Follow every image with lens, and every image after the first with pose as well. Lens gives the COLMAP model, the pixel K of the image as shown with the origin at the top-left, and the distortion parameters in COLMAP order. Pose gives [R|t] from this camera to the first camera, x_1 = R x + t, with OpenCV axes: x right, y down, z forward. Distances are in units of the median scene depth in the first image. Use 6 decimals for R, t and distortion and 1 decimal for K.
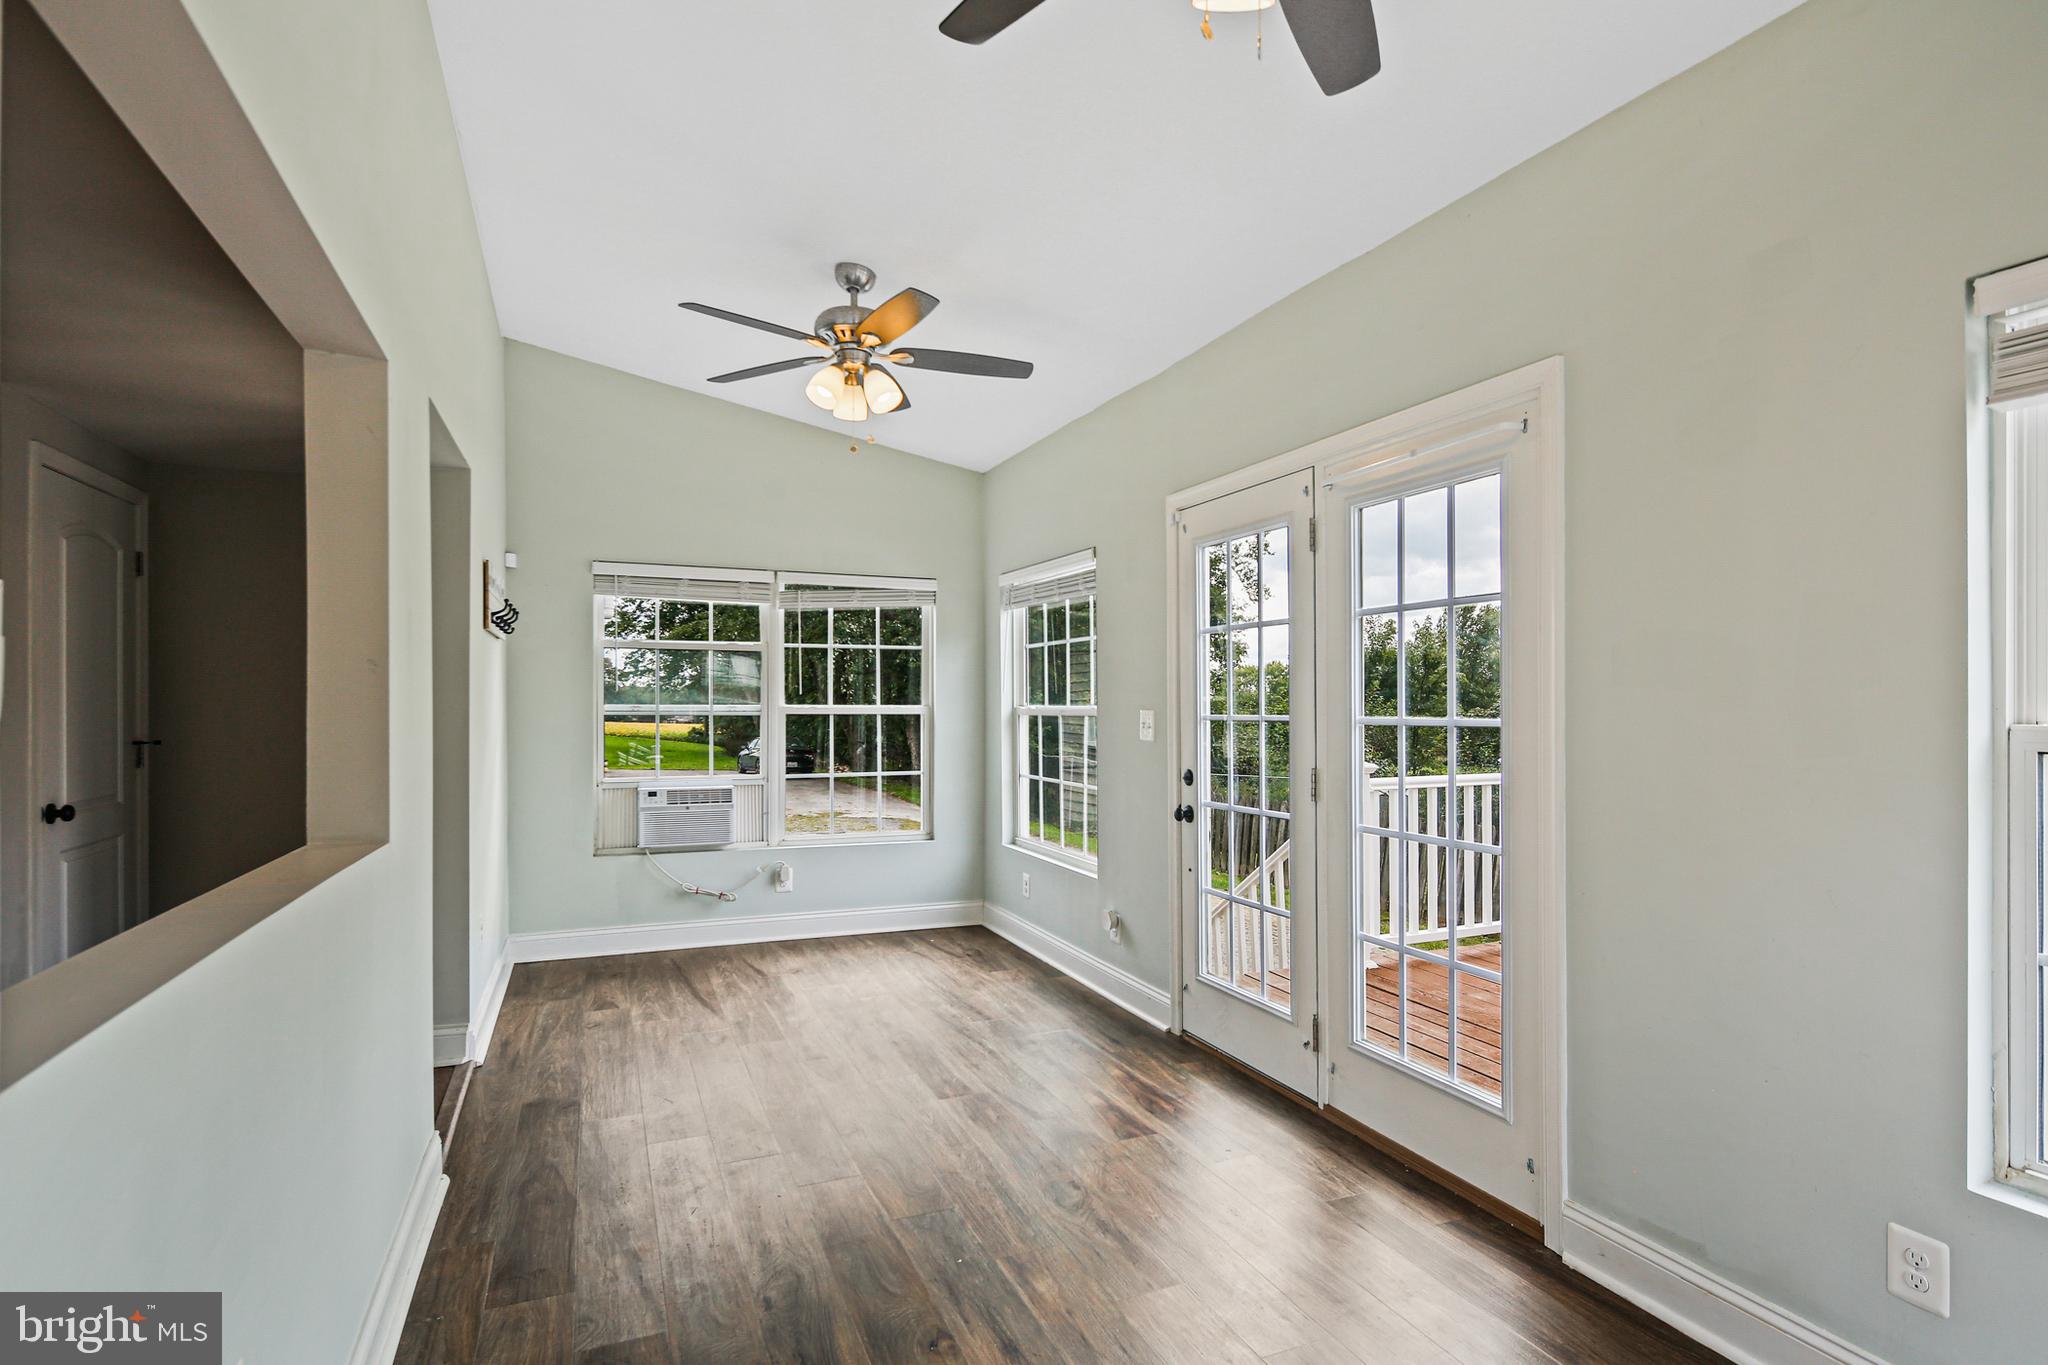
lens RADIAL K [[982.9, 0, 1029.0], [0, 982.9, 700.1], [0, 0, 1]] dist [0.000470, -0.000134]
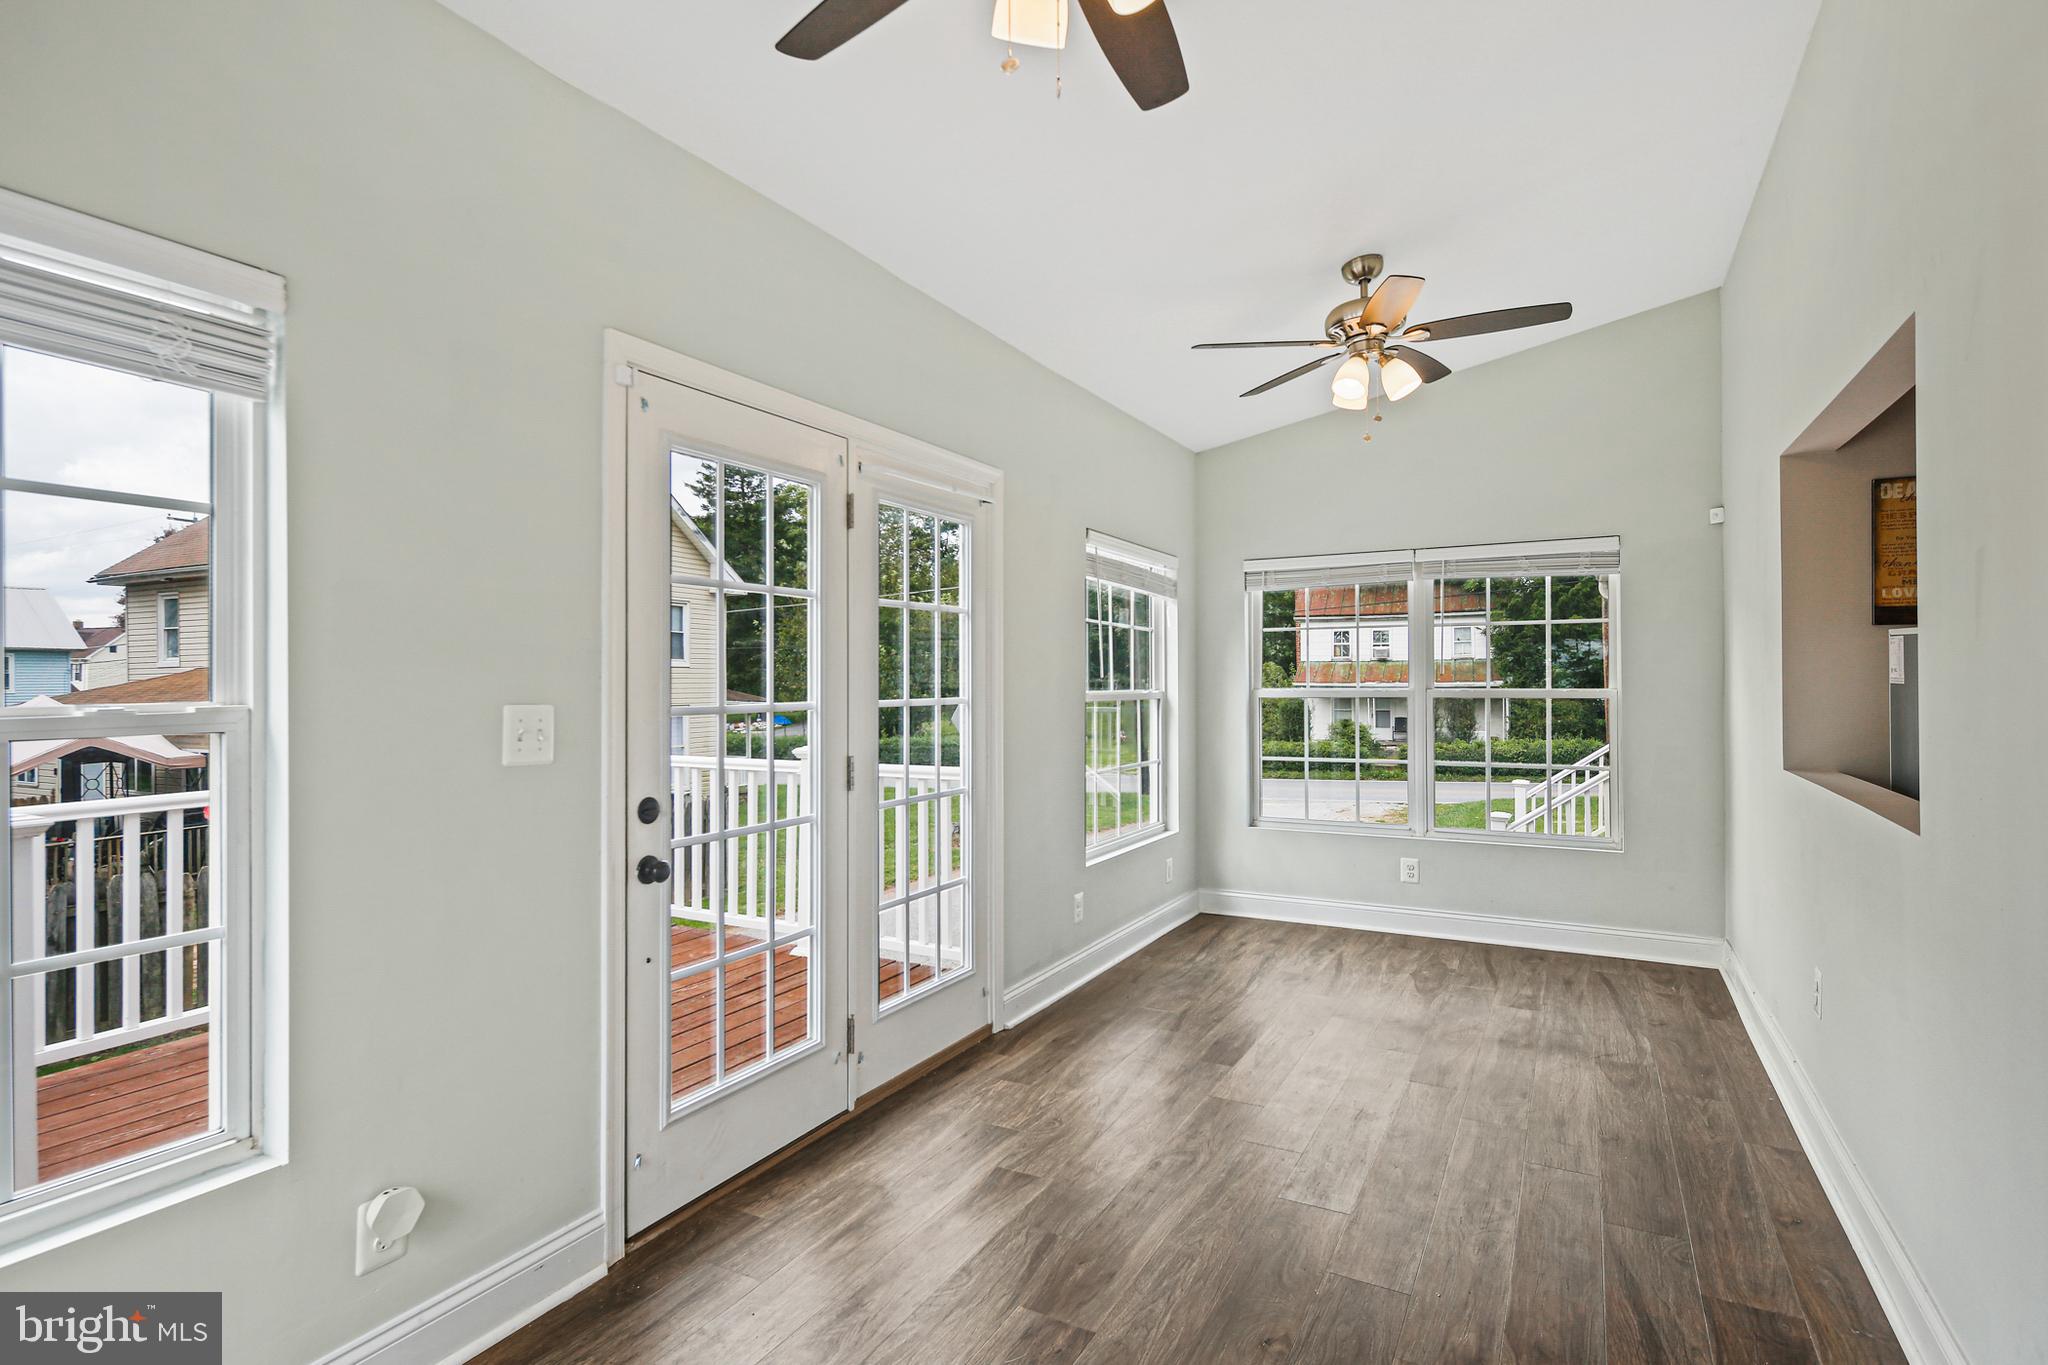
lens RADIAL K [[991.7, 0, 1023.9], [0, 991.7, 657.9], [0, 0, 1]] dist [0.000704, -0.000824]
pose [[-0.599678, 0.019288, 0.800009, -0.581219], [0.000063, 0.999711, -0.024055, -0.001834], [-0.800242, -0.014375, -0.599505, 1.442010]]
